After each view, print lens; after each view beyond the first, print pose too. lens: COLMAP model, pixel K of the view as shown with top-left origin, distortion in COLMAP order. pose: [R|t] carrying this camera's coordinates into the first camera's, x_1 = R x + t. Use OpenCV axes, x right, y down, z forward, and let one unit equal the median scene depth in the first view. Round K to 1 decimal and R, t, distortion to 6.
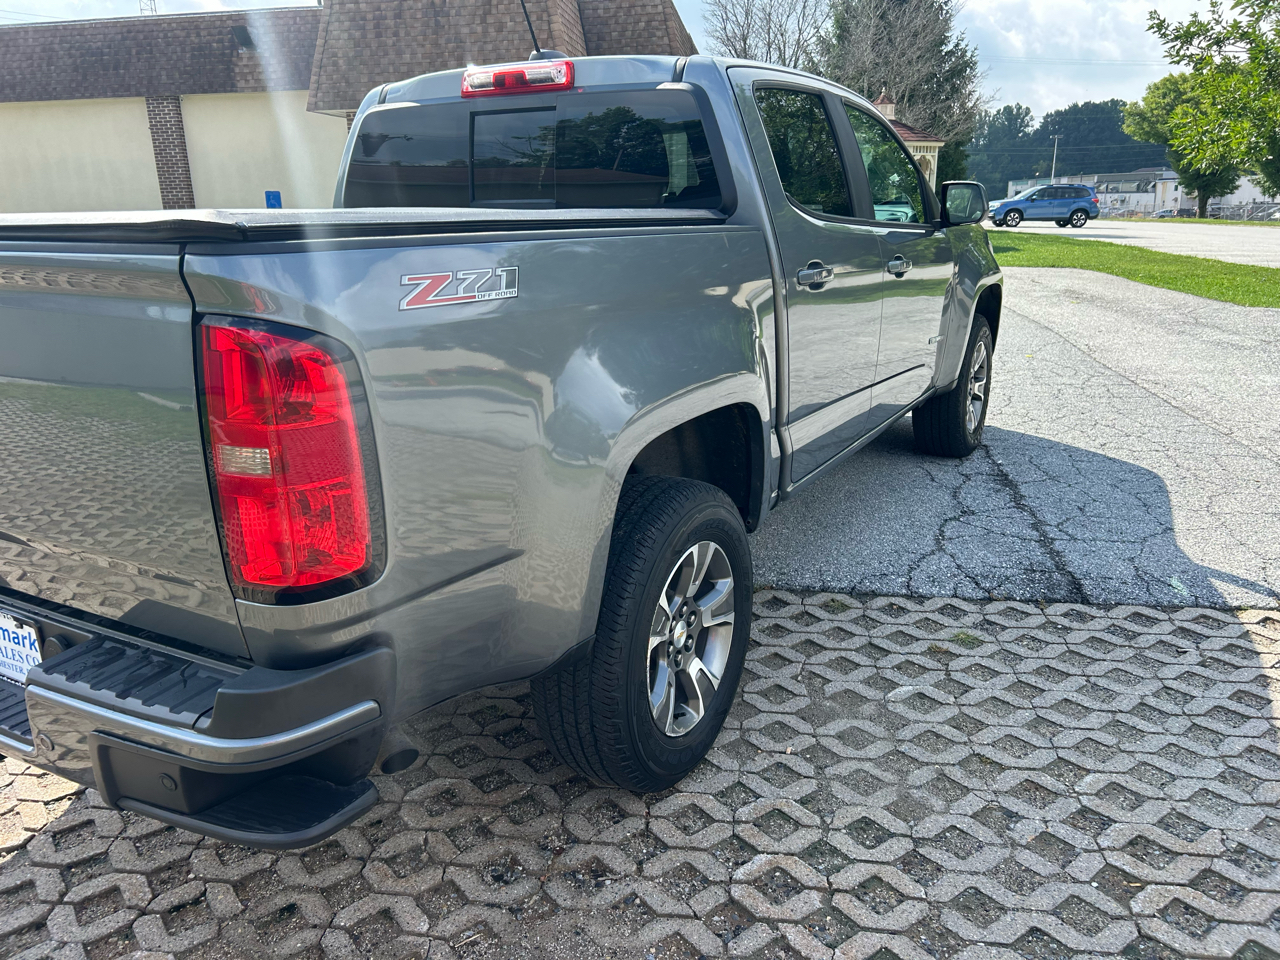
lens RADIAL K [[952.2, 0, 628.8], [0, 952.2, 488.7], [0, 0, 1]] dist [0.038987, -0.042530]
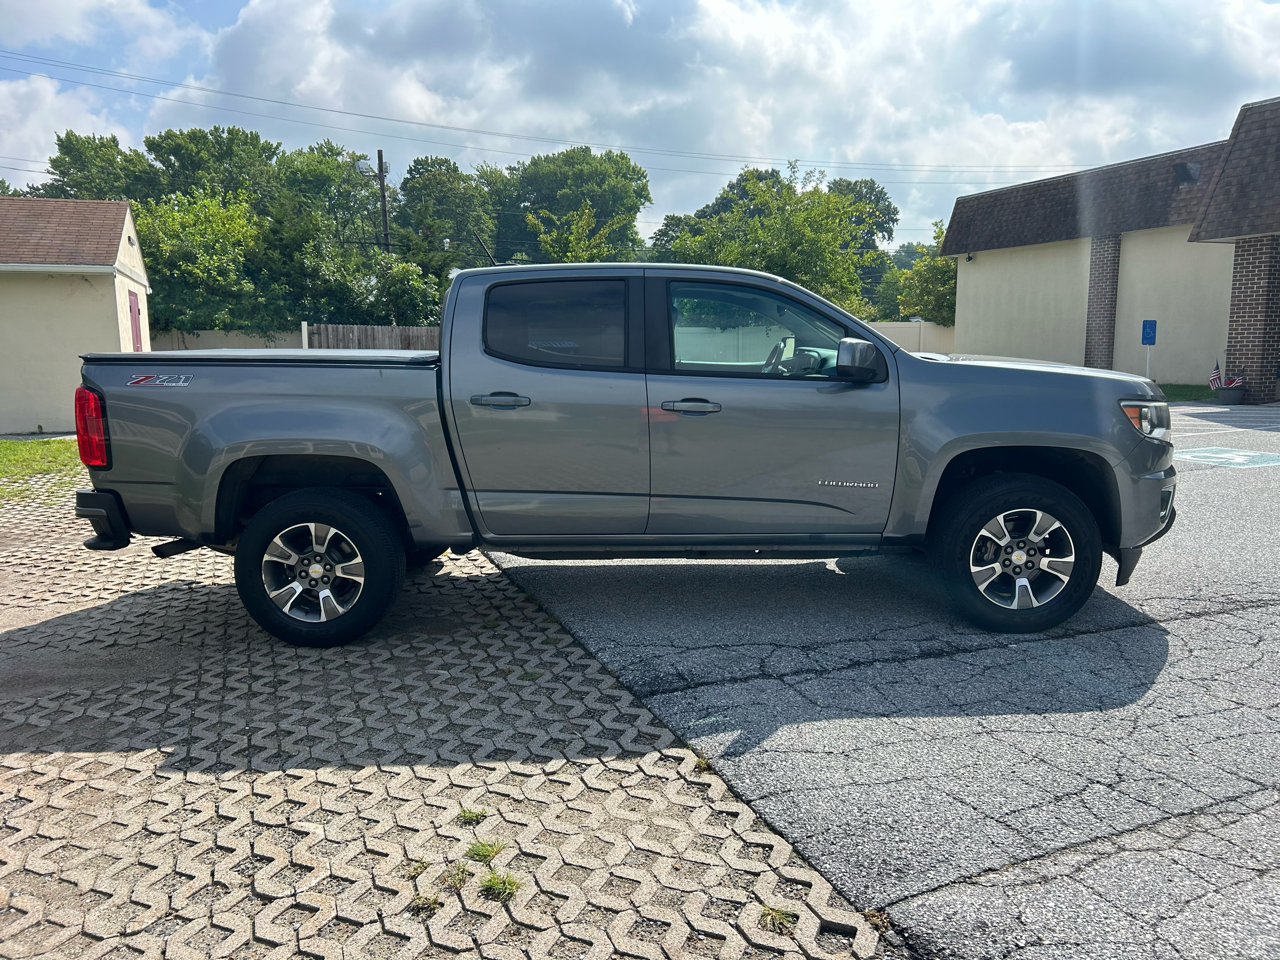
lens RADIAL K [[930.8, 0, 626.2], [0, 930.8, 511.3], [0, 0, 1]] dist [0.009648, -0.030494]
pose [[0.498718, 0.169401, -0.850049, 1.576495], [-0.247687, 0.967674, 0.047526, -0.166706], [0.830621, 0.186844, 0.524554, 0.425045]]
